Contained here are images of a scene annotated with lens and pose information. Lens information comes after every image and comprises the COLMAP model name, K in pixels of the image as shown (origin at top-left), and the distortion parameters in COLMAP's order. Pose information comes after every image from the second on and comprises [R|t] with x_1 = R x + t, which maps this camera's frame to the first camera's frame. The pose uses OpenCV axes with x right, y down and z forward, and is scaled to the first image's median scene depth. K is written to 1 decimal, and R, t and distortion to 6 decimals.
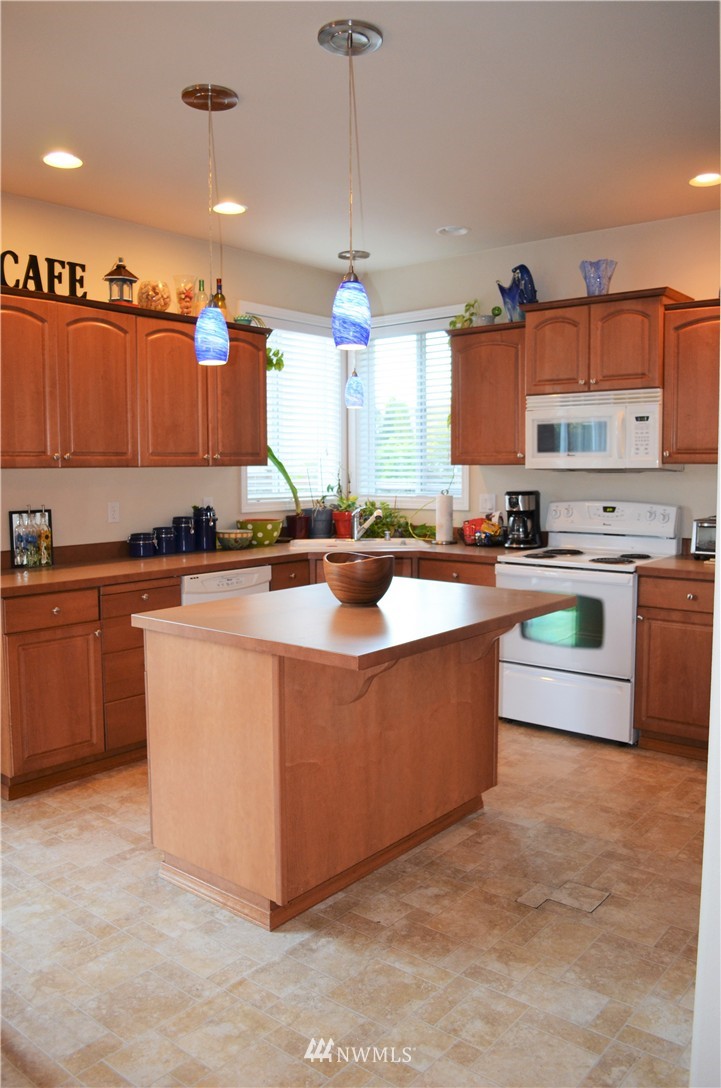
lens RADIAL K [[867.0, 0, 360.5], [0, 867.0, 544.0], [0, 0, 1]] dist [-0.071113, -0.004327]
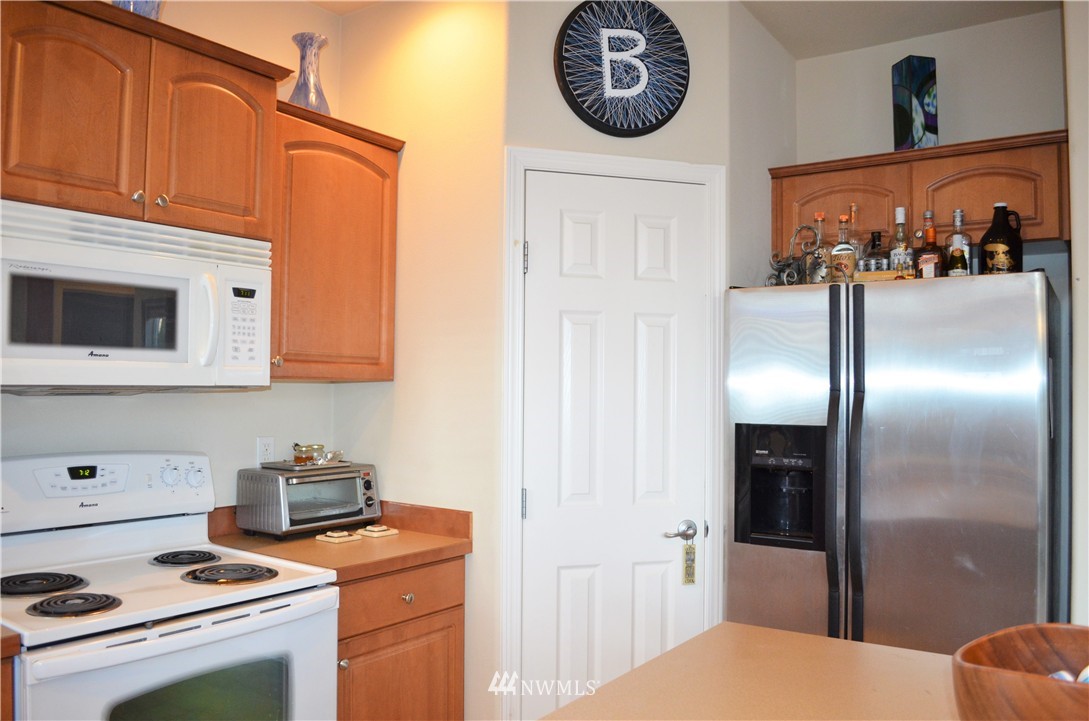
lens RADIAL K [[867.8, 0, 544.5], [0, 867.8, 360.5], [0, 0, 1]] dist [-0.071113, -0.004327]
pose [[-0.093388, 0.038197, 0.994897, -0.219387], [0.084124, 0.995993, -0.030343, -0.073096], [-0.992069, 0.080861, -0.096228, 0.878101]]
